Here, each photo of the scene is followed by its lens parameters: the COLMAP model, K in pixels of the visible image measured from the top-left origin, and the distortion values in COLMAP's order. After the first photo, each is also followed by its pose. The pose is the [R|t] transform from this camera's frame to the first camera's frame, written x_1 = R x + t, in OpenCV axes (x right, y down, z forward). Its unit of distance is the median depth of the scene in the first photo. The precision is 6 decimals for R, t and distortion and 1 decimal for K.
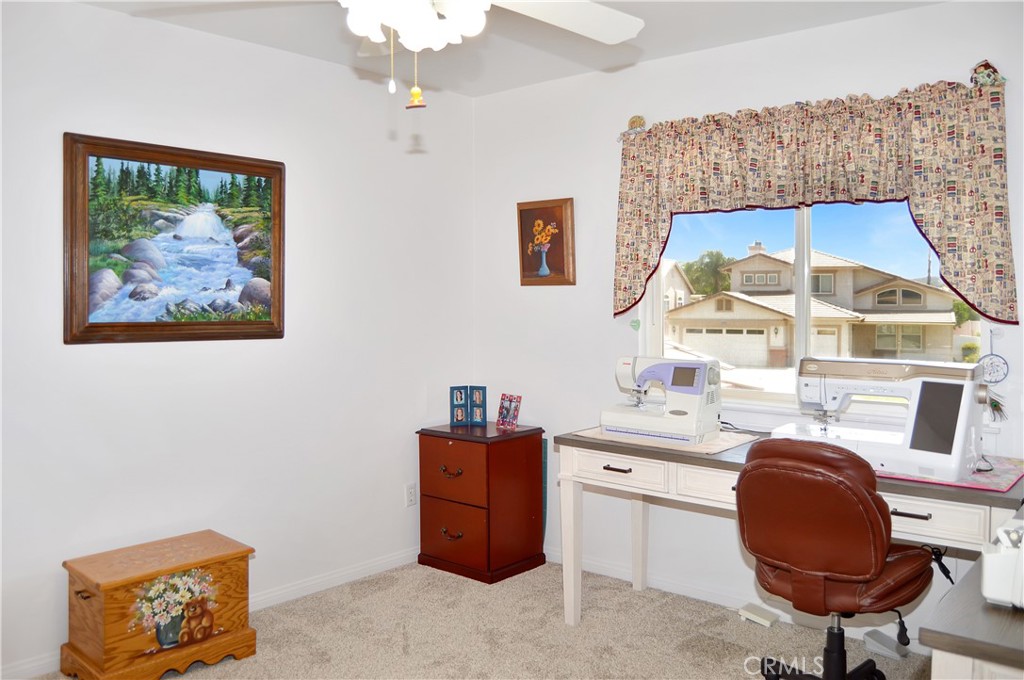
lens RADIAL K [[832.4, 0, 512.0], [0, 832.4, 357.7], [0, 0, 1]] dist [-0.036595, -0.002626]
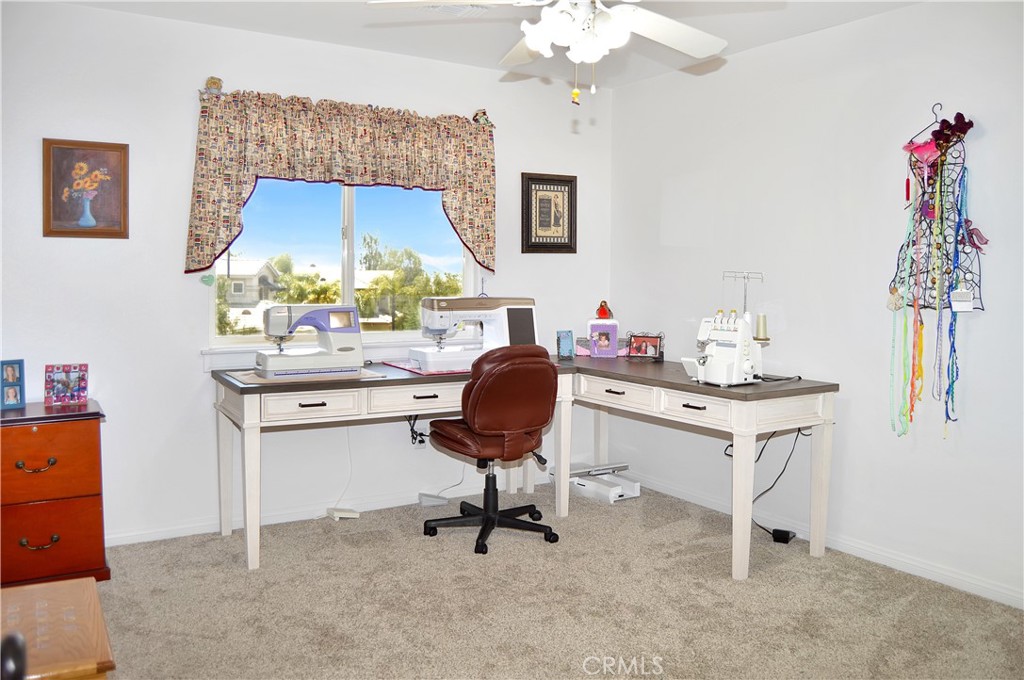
lens RADIAL K [[823.8, 0, 512.0], [0, 823.8, 340.0], [0, 0, 1]] dist [-0.047090, -0.002213]
pose [[0.317076, -0.070369, 0.945786, -0.726002], [0.061659, 0.996663, 0.053483, 0.003584], [-0.946394, 0.041358, 0.320357, 0.340839]]
